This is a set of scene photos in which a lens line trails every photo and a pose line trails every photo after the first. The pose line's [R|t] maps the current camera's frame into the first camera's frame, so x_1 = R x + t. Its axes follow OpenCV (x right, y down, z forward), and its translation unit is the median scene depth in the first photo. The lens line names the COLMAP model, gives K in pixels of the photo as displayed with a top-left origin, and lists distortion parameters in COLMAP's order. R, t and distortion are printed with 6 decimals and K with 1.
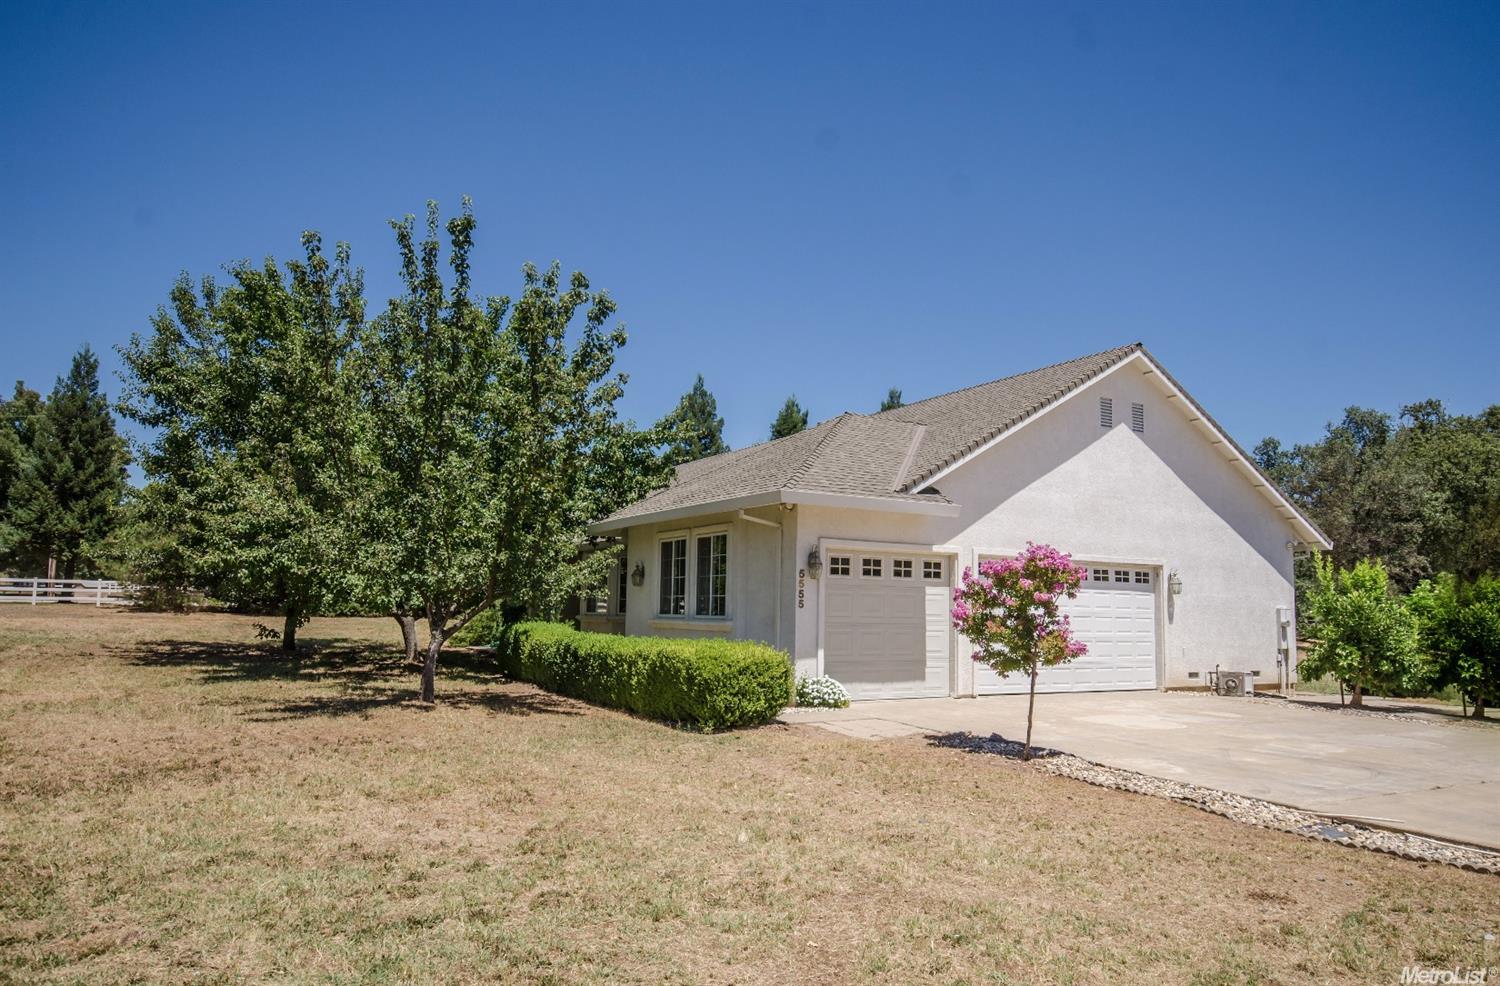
lens RADIAL K [[1039.3, 0, 750.0], [0, 1039.3, 493.0], [0, 0, 1]] dist [-0.003297, 0.000335]
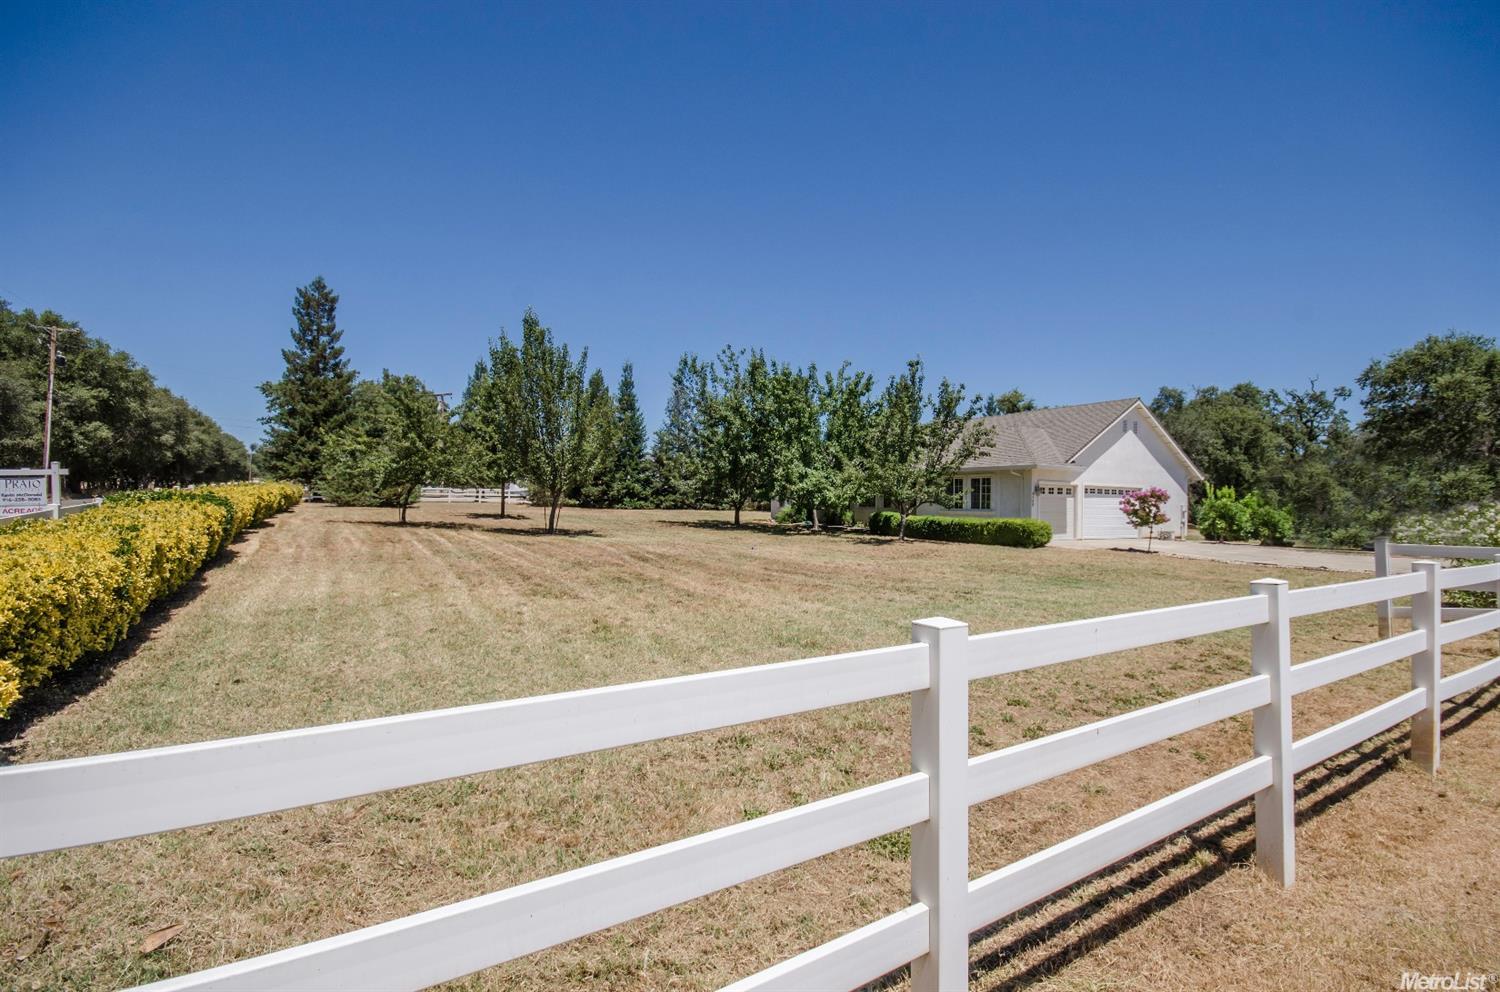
lens RADIAL K [[657.9, 0, 784.8], [0, 657.9, 501.6], [0, 0, 1]] dist [0.003258, 0.000021]
pose [[0.999358, -0.003932, 0.035615, -0.587974], [-0.000067, 0.993754, 0.111590, -0.083461], [-0.035832, -0.111521, 0.993116, -0.607374]]
